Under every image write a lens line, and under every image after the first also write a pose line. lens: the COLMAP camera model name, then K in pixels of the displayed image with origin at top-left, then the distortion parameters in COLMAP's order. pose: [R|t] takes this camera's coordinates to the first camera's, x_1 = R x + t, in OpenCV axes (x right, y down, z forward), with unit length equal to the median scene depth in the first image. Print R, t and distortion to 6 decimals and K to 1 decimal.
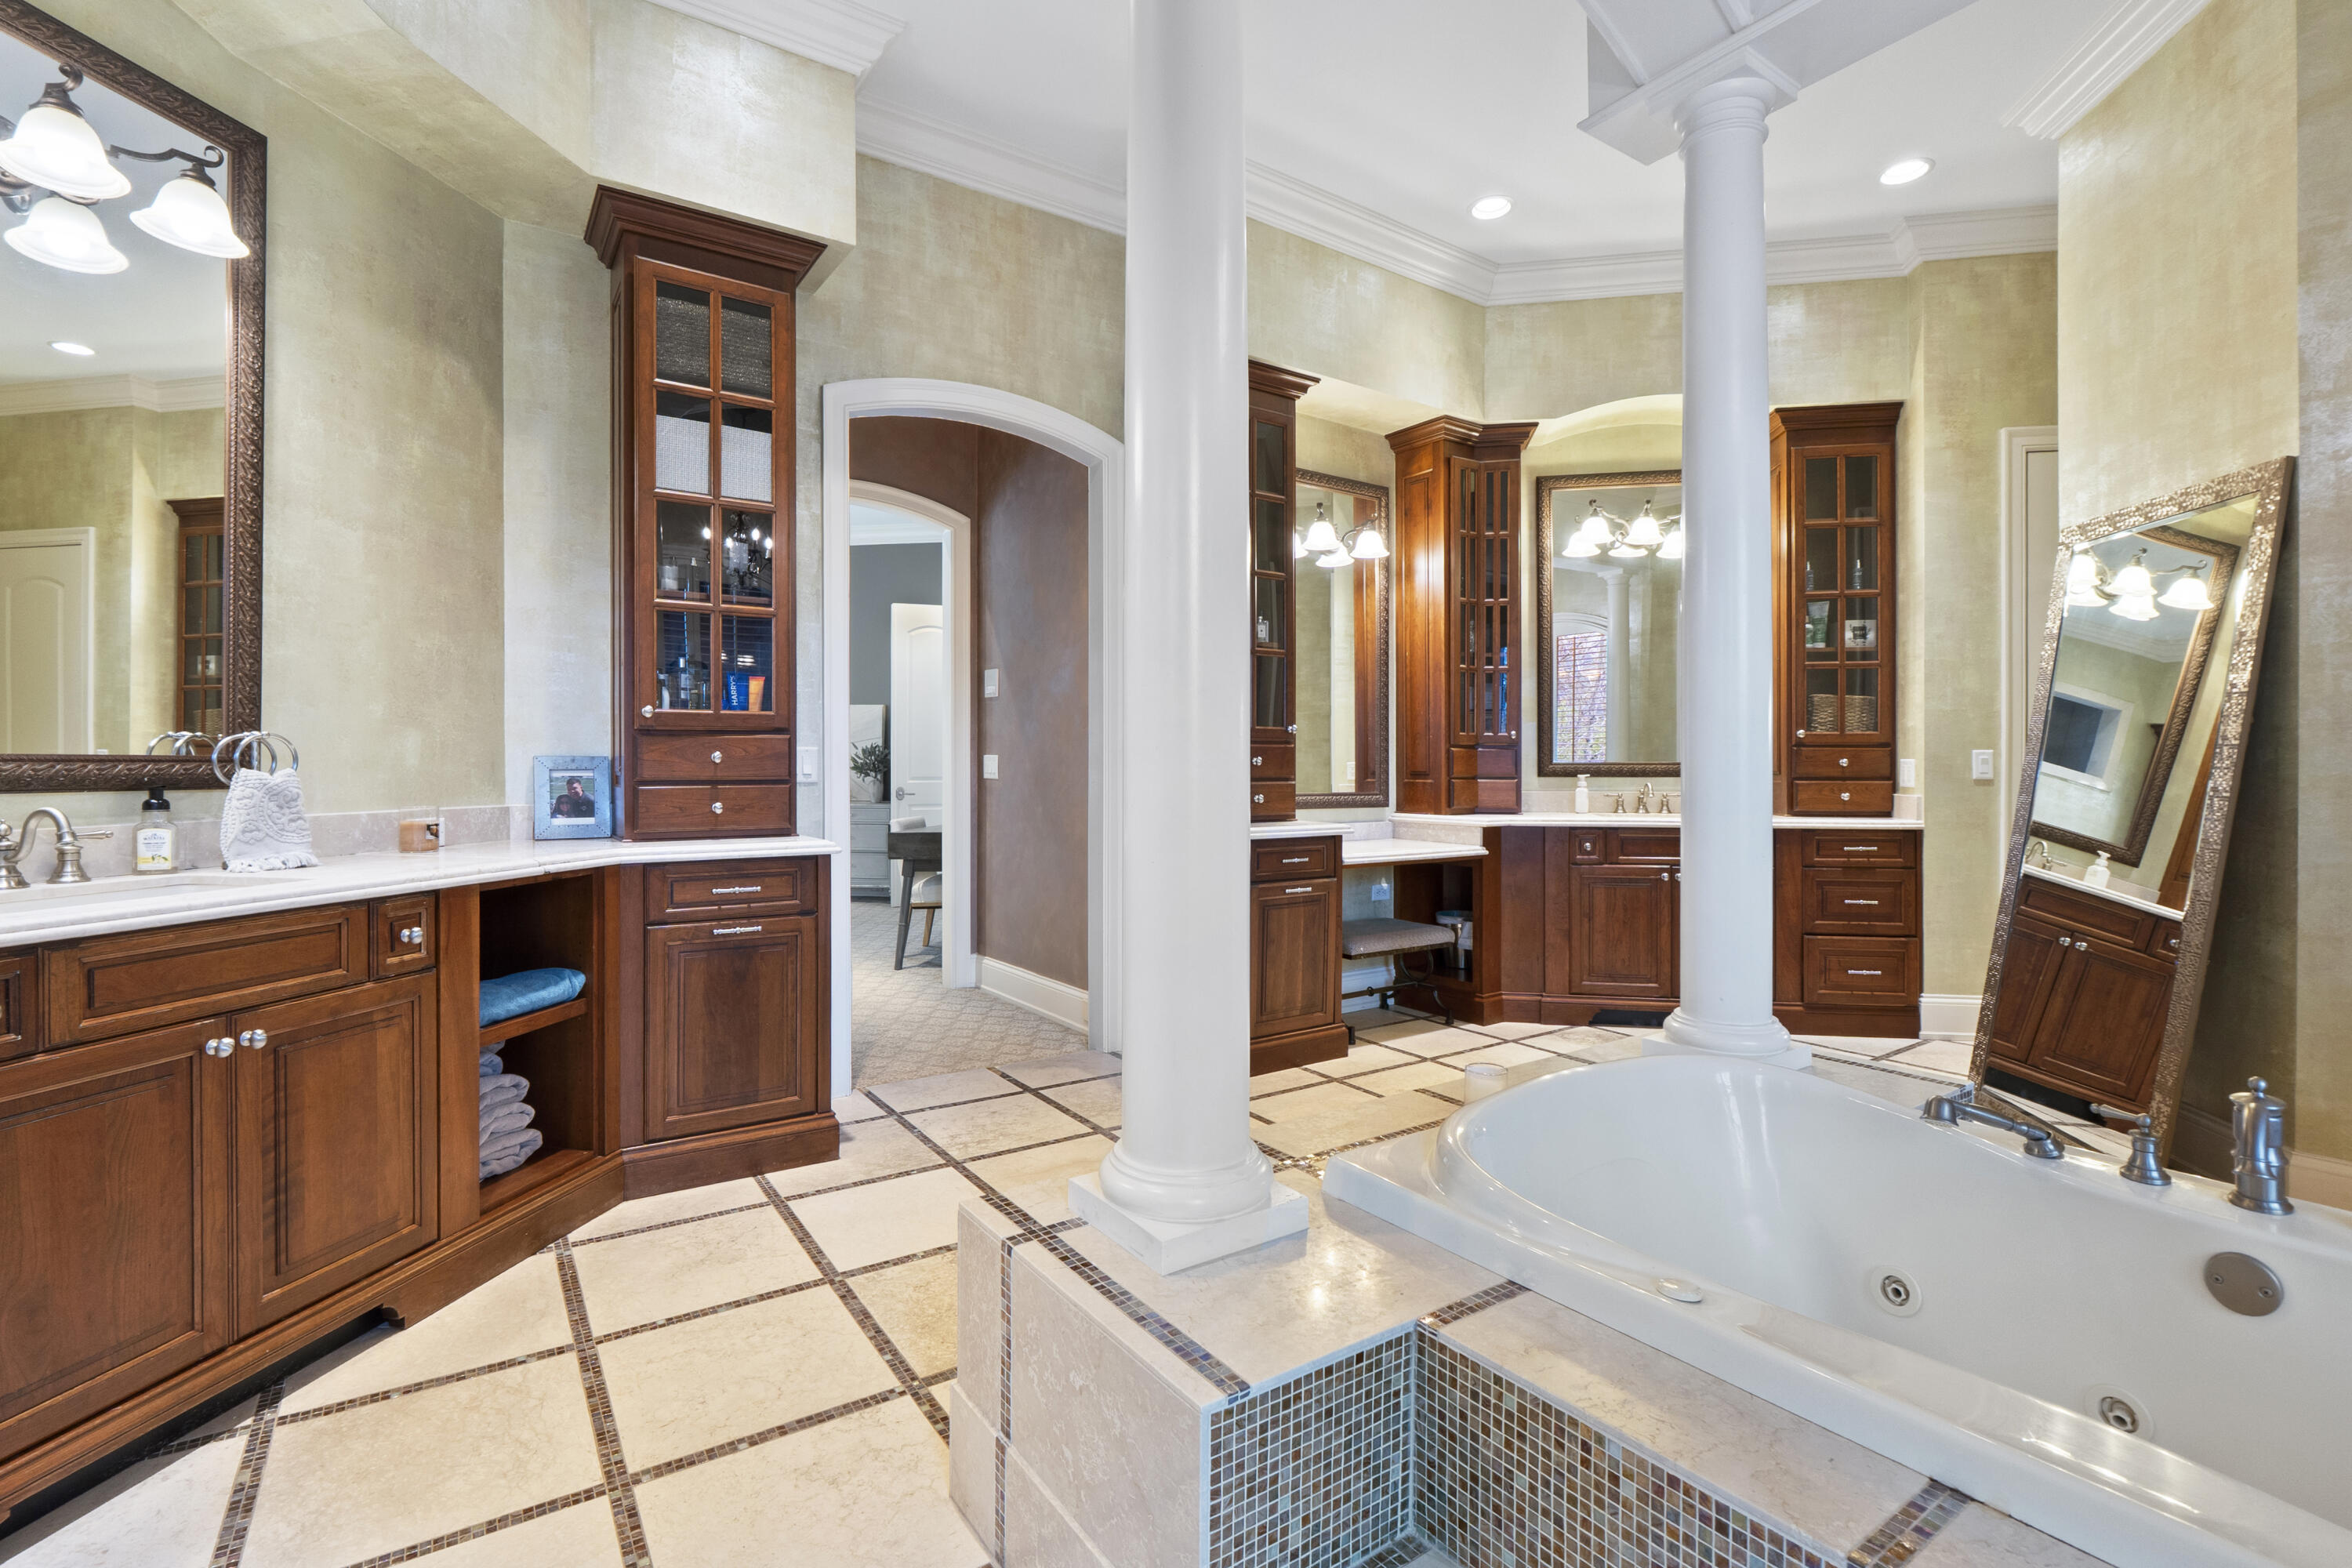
lens RADIAL K [[1047.6, 0, 1176.0], [0, 1047.6, 784.0], [0, 0, 1]] dist [-0.000472, -0.000042]
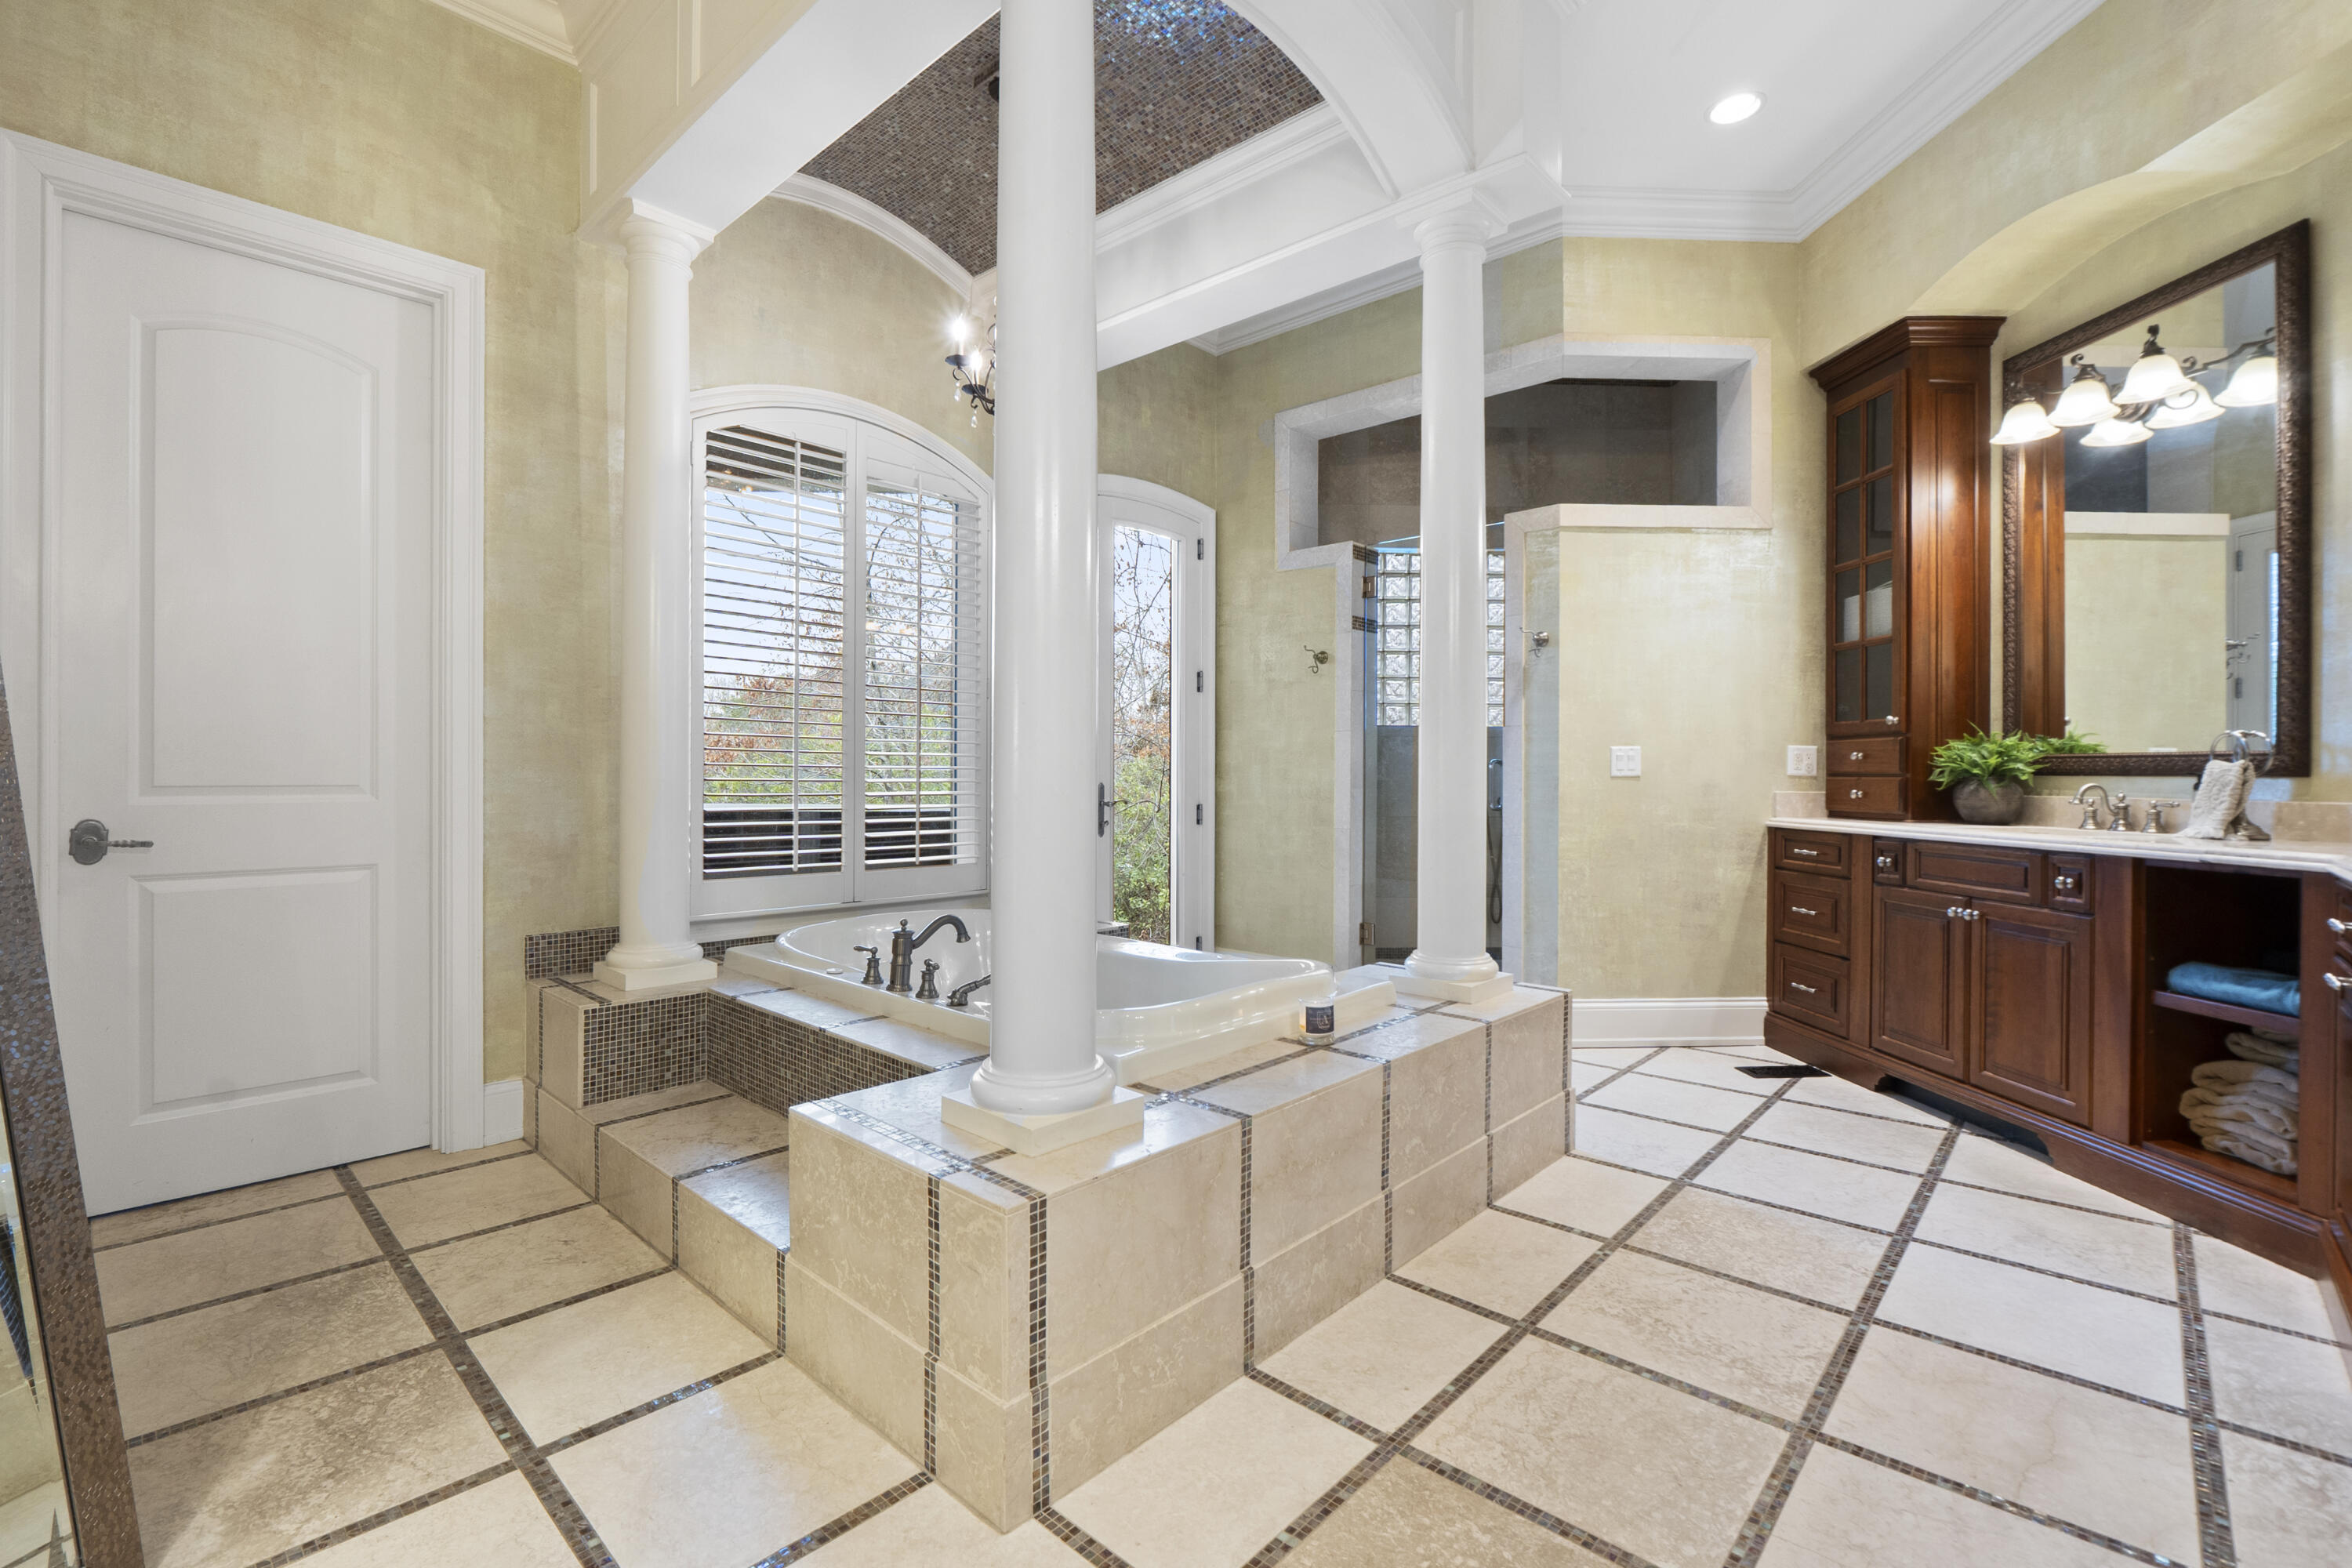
lens RADIAL K [[1045.9, 0, 1176.0], [0, 1045.9, 784.0], [0, 0, 1]] dist [-0.000932, -0.000185]
pose [[-0.976514, -0.009413, -0.215250, 0.656335], [-0.014586, 0.999641, 0.022455, 0.001885], [0.214961, 0.025068, -0.976301, 1.972125]]
